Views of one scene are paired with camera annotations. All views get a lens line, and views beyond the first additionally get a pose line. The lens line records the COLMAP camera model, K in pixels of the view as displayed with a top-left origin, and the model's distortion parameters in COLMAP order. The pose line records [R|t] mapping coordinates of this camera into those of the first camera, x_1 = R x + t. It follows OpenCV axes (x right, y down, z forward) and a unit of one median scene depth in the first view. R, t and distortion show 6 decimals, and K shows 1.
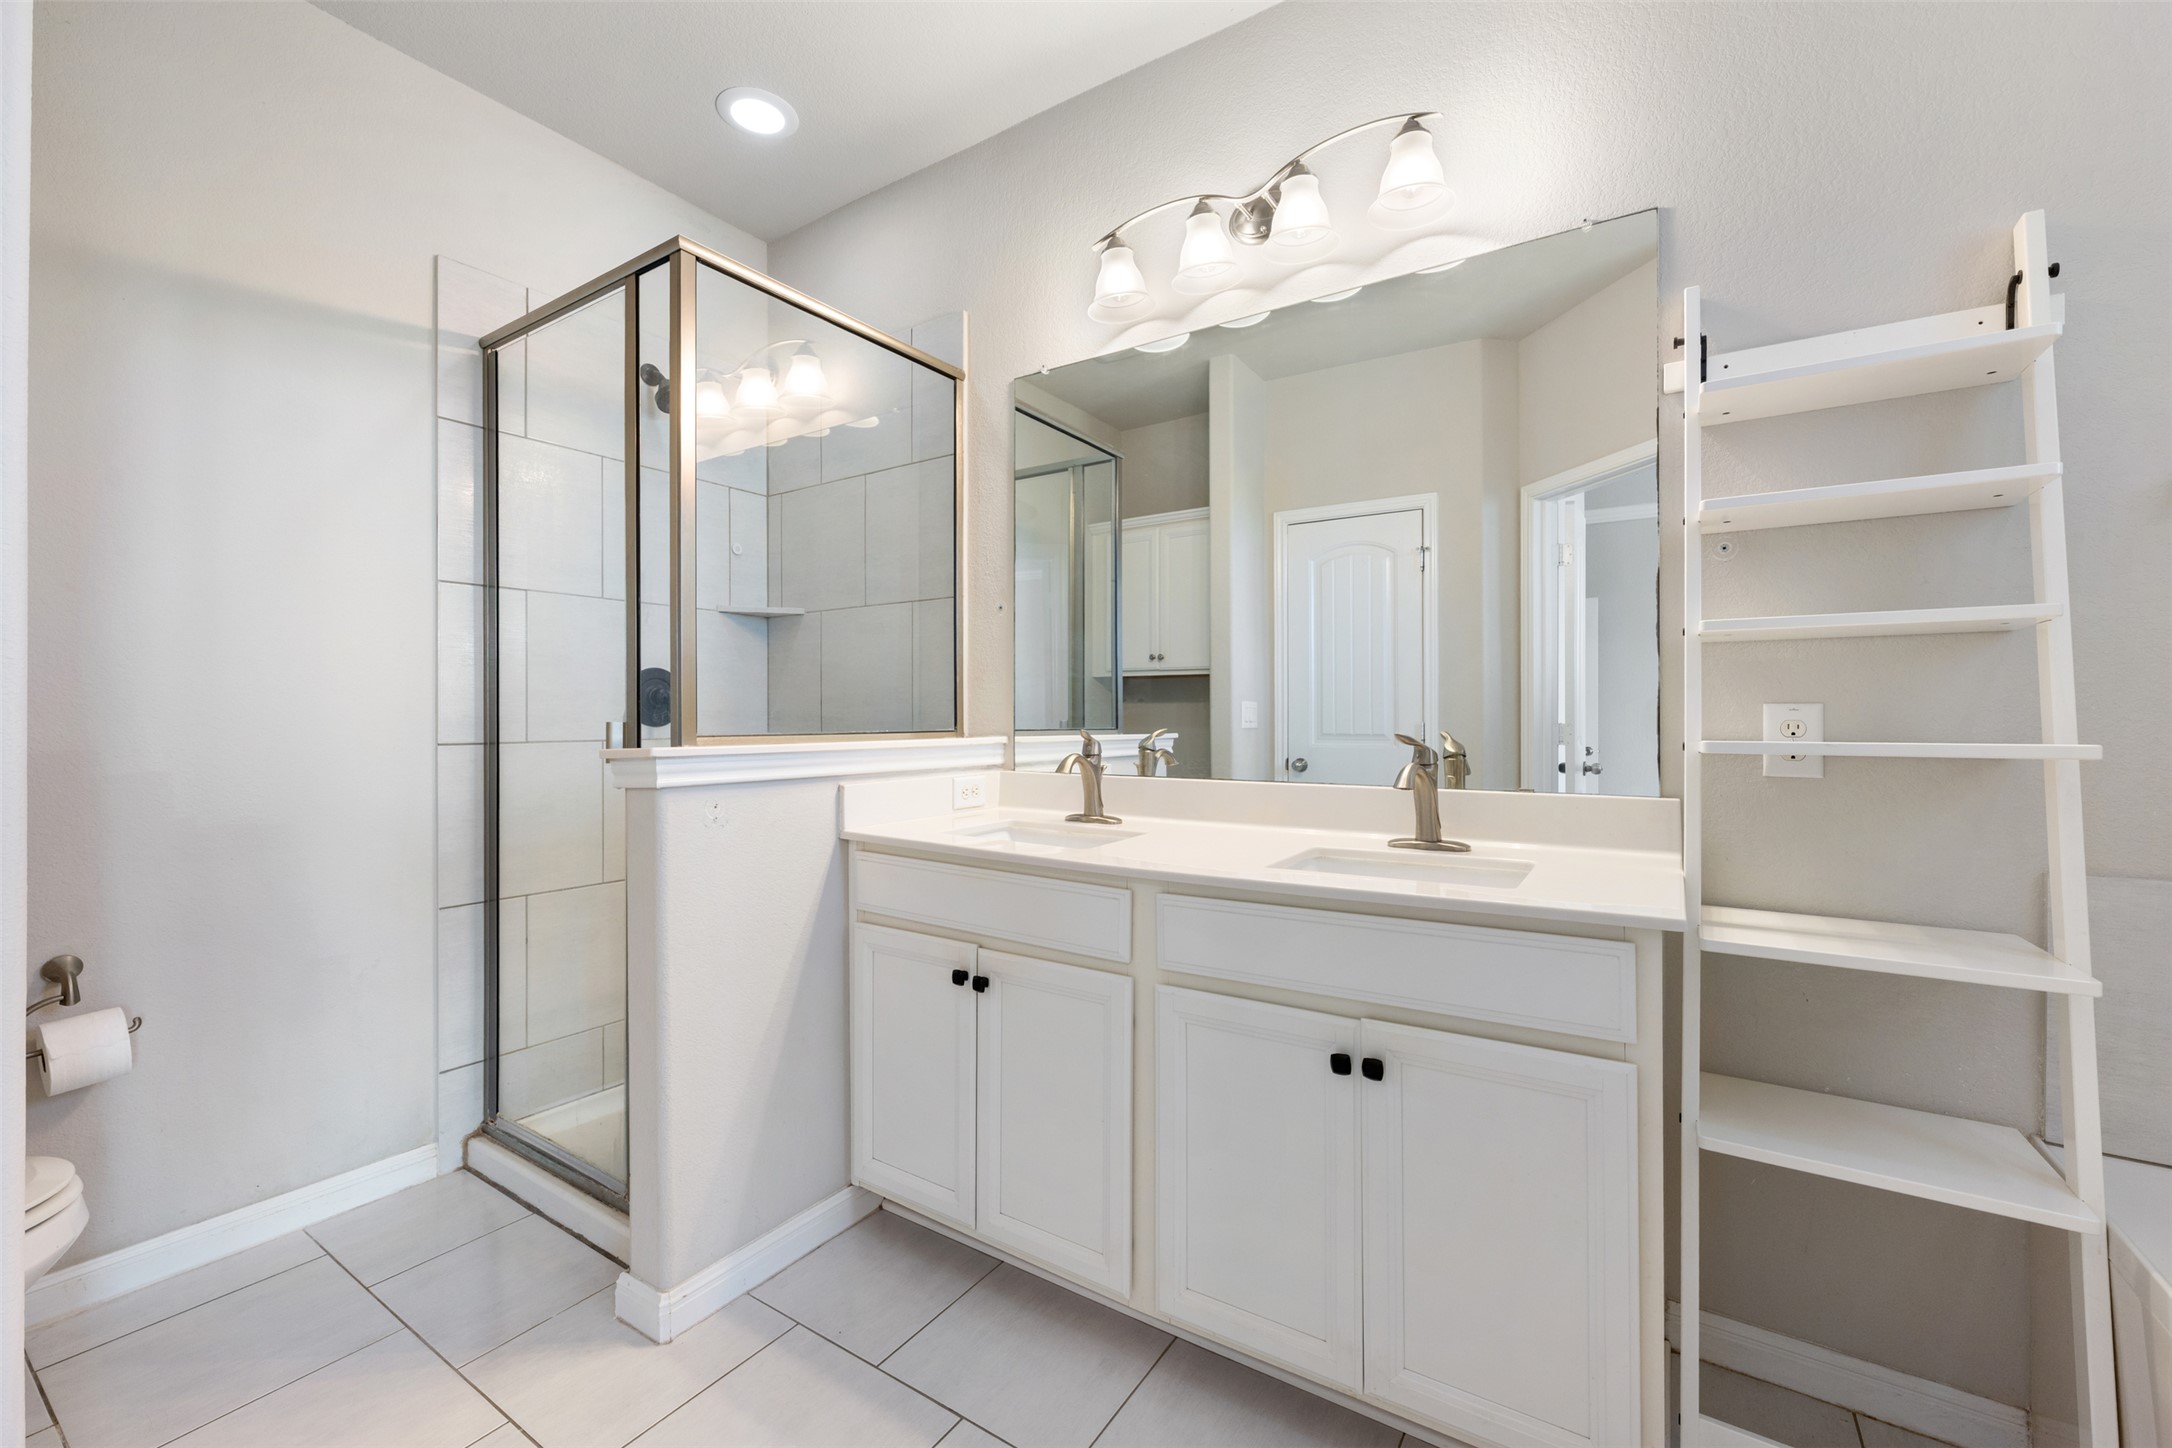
lens RADIAL K [[876.9, 0, 1091.9], [0, 876.9, 714.8], [0, 0, 1]] dist [-0.000605, 0.000026]
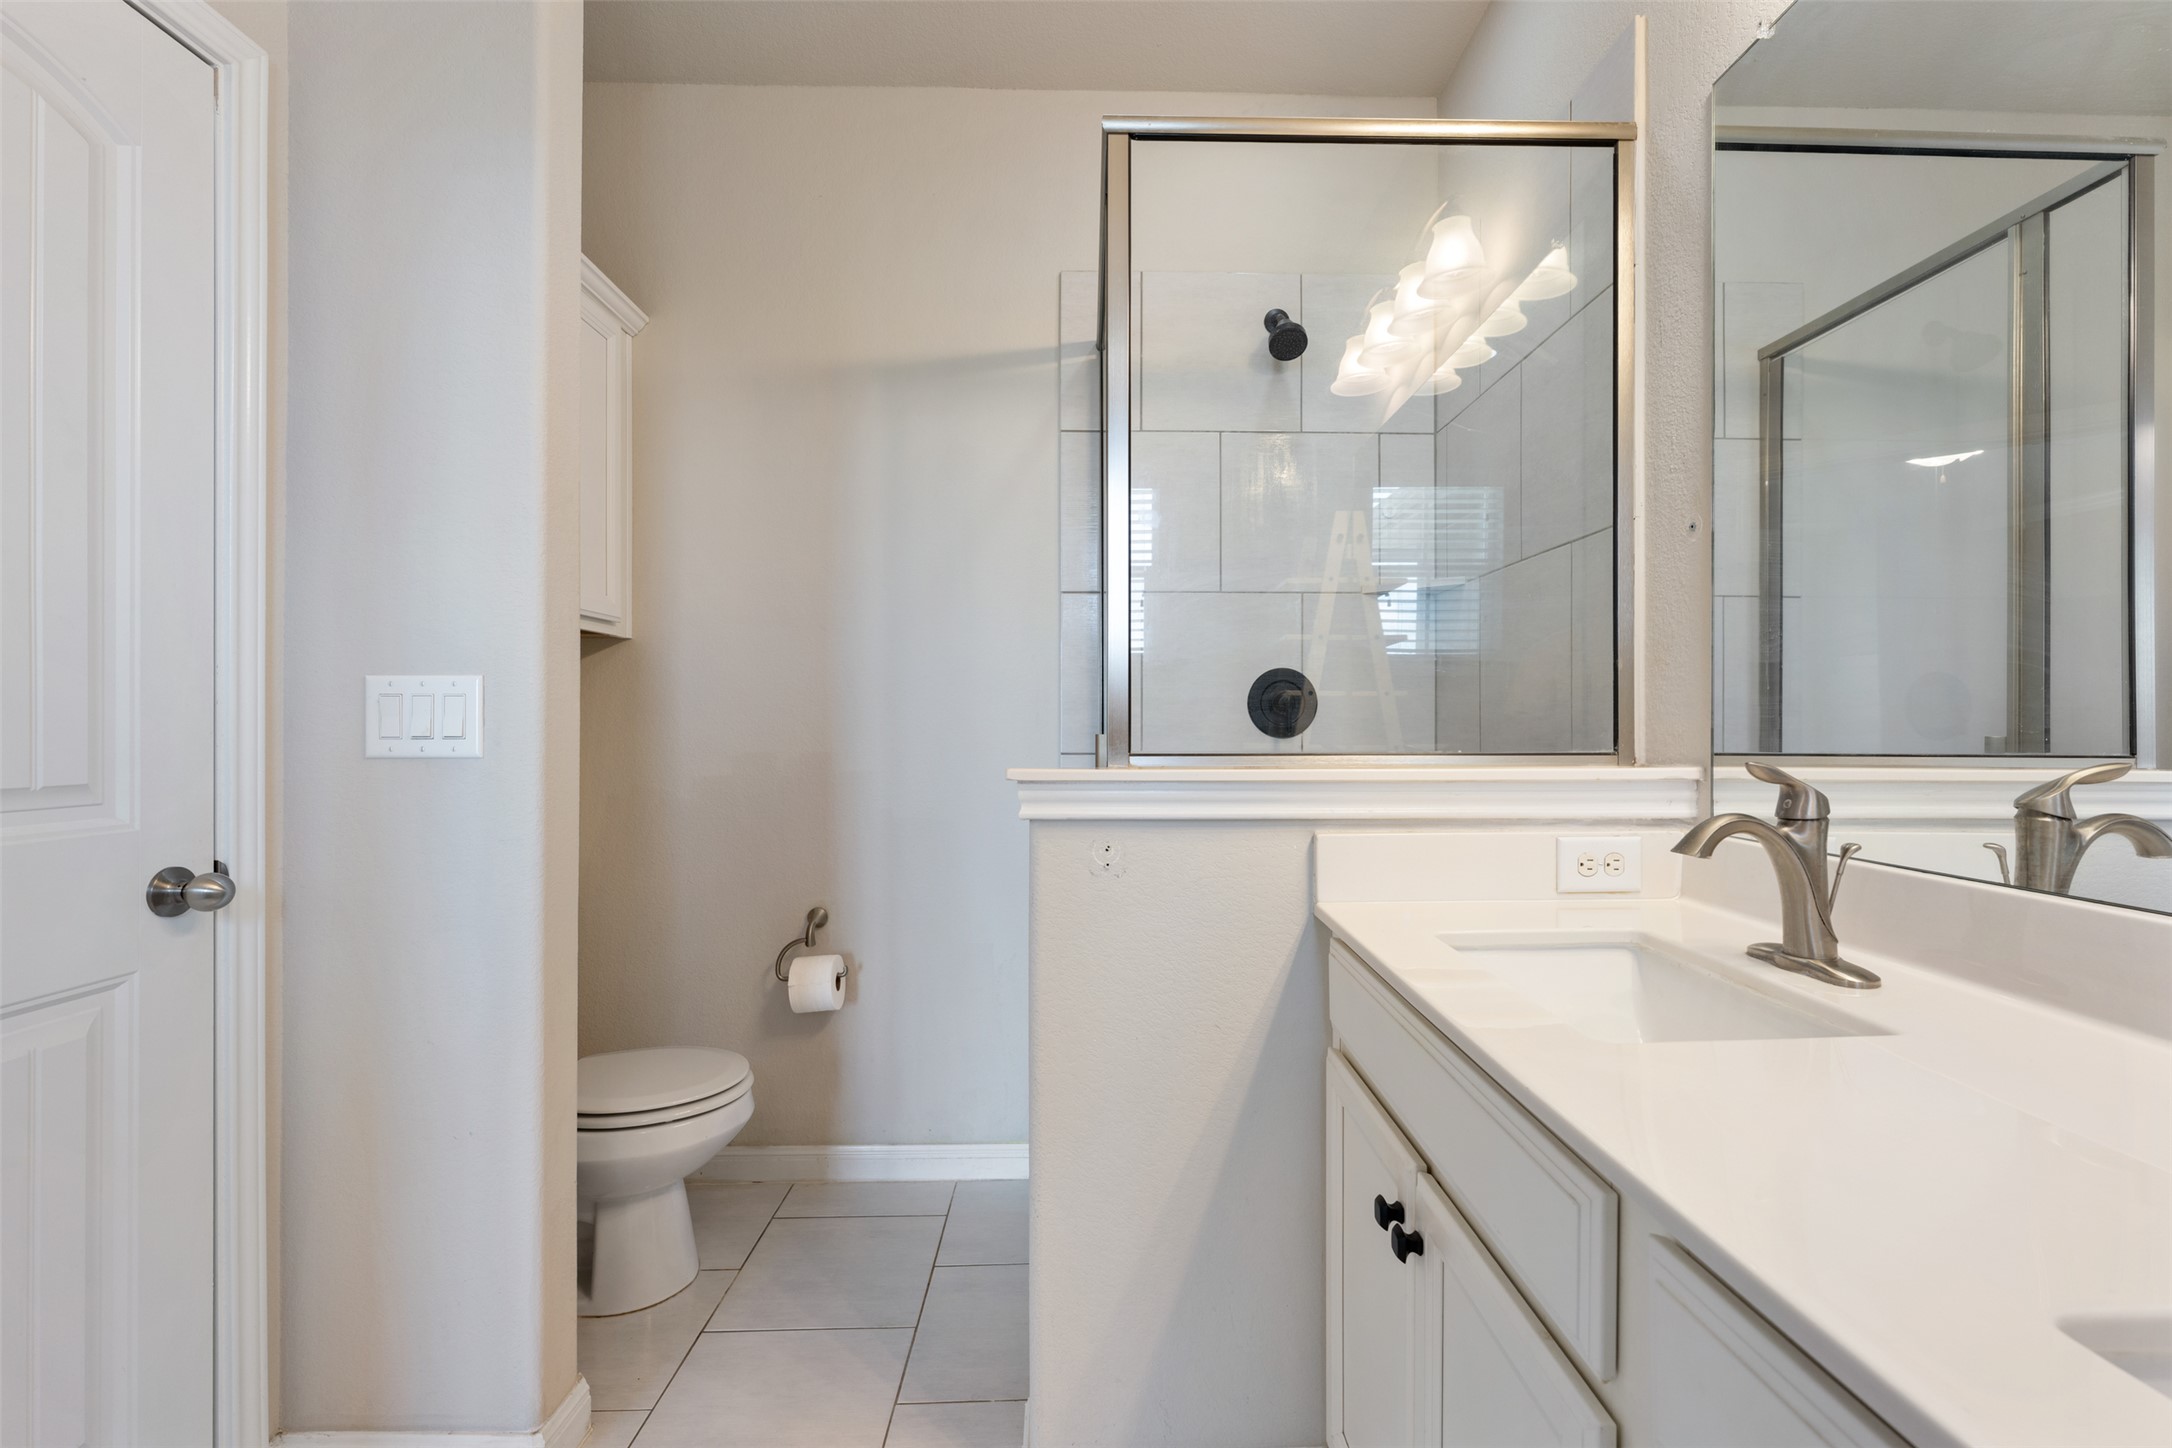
lens RADIAL K [[946.8, 0, 1095.6], [0, 946.8, 723.5], [0, 0, 1]] dist [-0.002511, -0.000485]
pose [[0.575690, 0.001565, -0.817666, 0.168147], [0.001794, 0.999993, 0.003178, -0.004402], [0.817666, -0.003297, 0.575684, 0.389627]]
